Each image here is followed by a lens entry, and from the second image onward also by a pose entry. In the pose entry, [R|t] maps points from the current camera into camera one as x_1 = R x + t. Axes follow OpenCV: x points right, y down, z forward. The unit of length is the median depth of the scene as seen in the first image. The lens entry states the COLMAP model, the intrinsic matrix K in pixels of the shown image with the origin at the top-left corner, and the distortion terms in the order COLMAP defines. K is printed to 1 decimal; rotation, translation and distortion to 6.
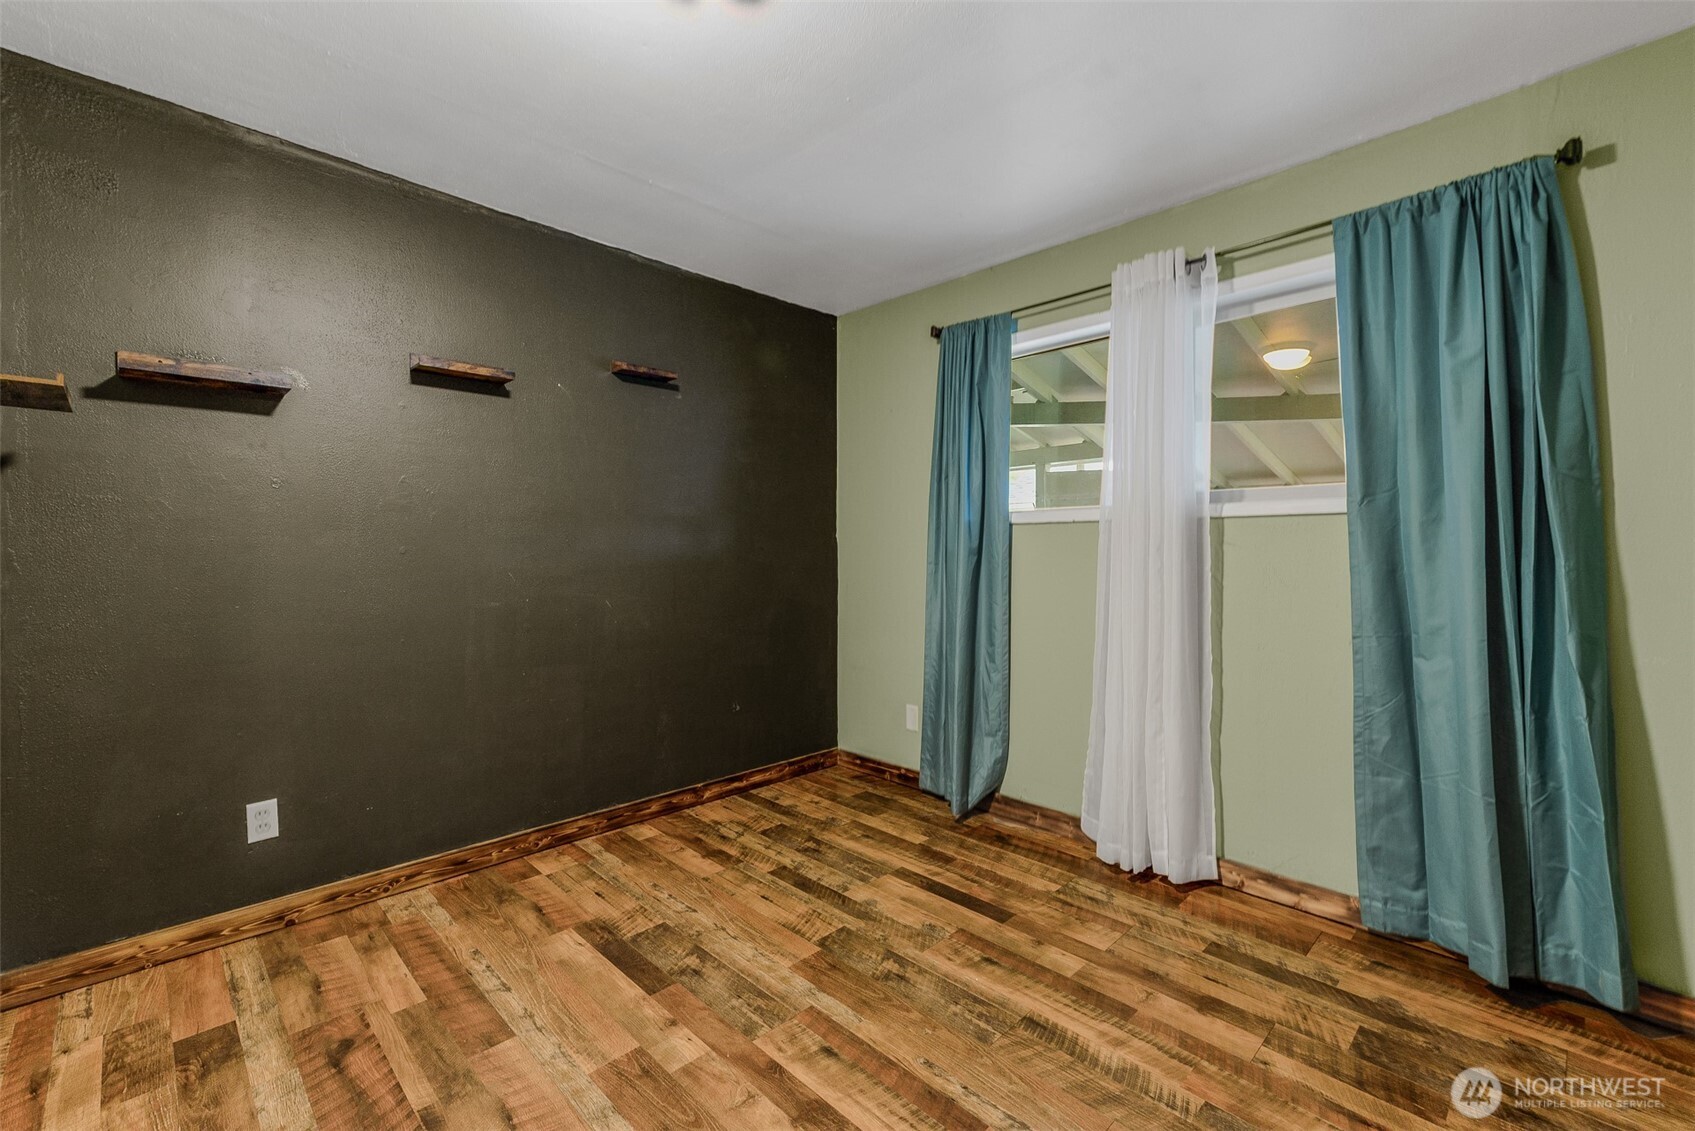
lens RADIAL K [[721.8, 0, 852.8], [0, 721.8, 566.0], [0, 0, 1]] dist [0.019786, -0.000067]
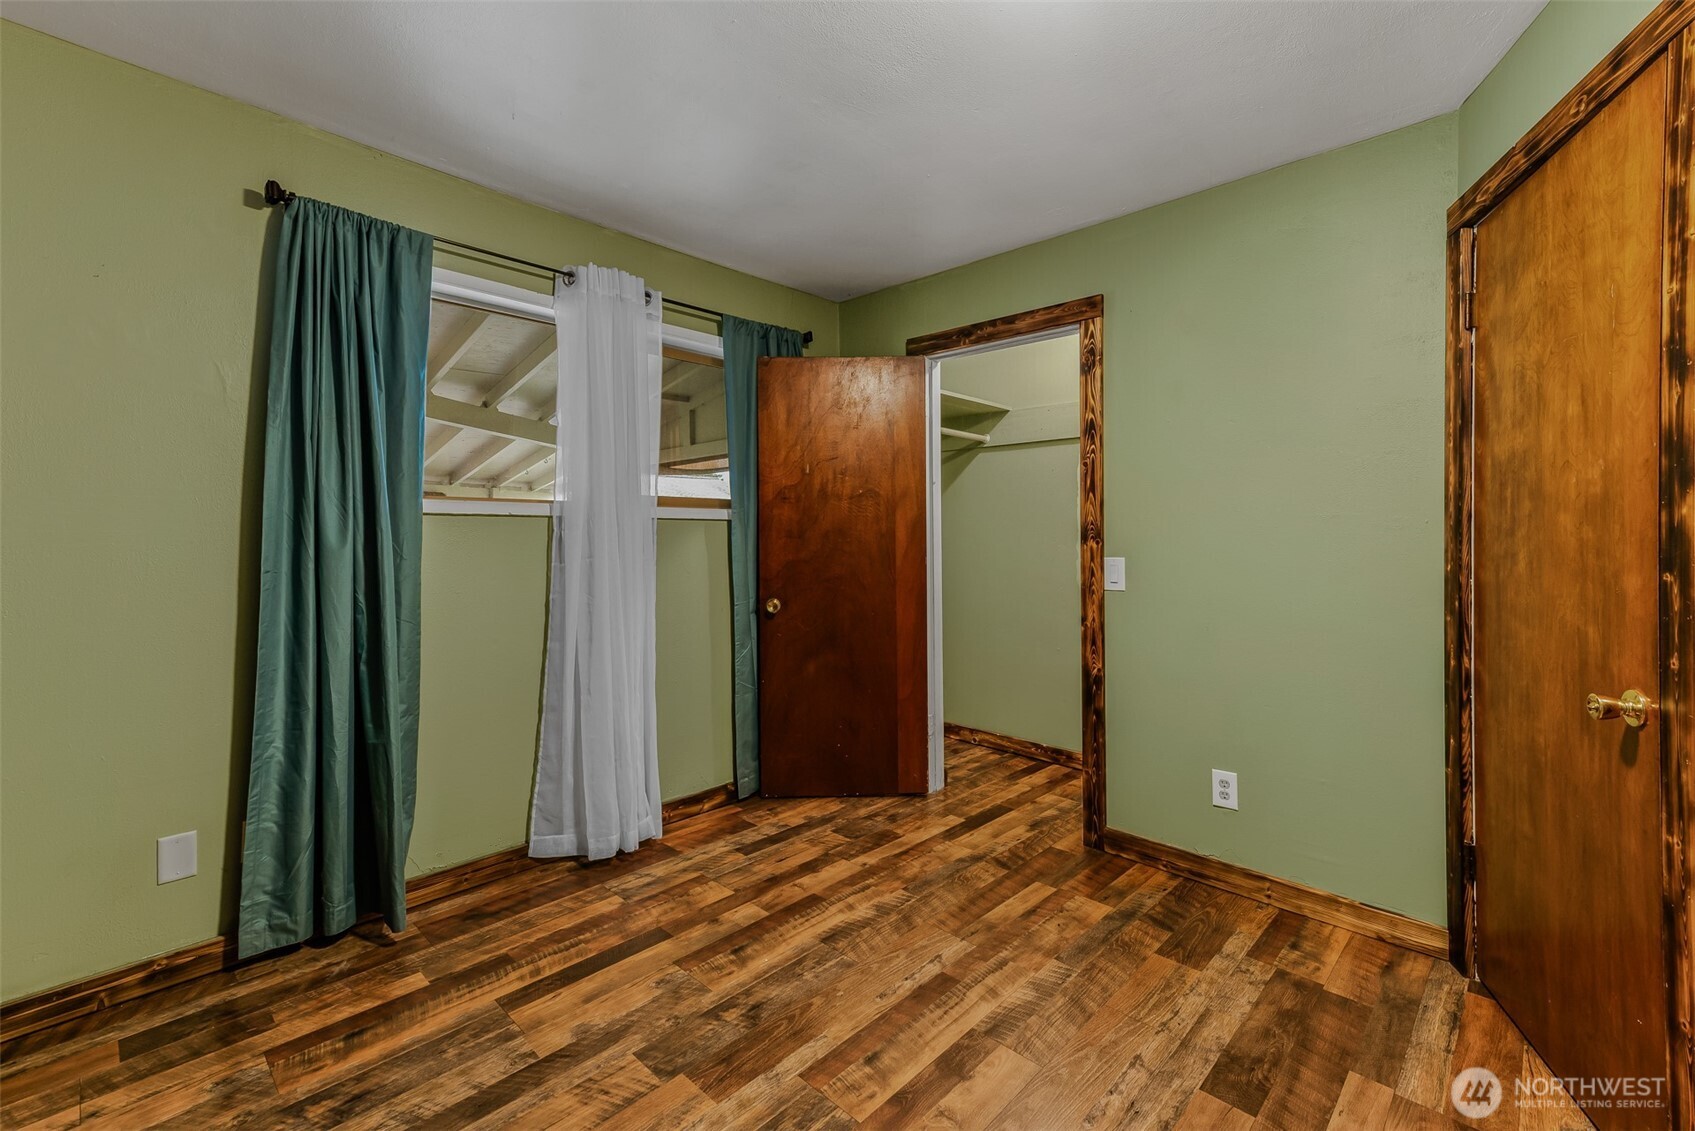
lens RADIAL K [[740.0, 0, 849.3], [0, 740.0, 534.7], [0, 0, 1]] dist [0.017306, -0.000237]
pose [[-0.030250, 0.006074, 0.999524, -0.797435], [0.025099, 0.999671, -0.005316, -0.025210], [-0.999227, 0.024927, -0.030393, 0.799983]]
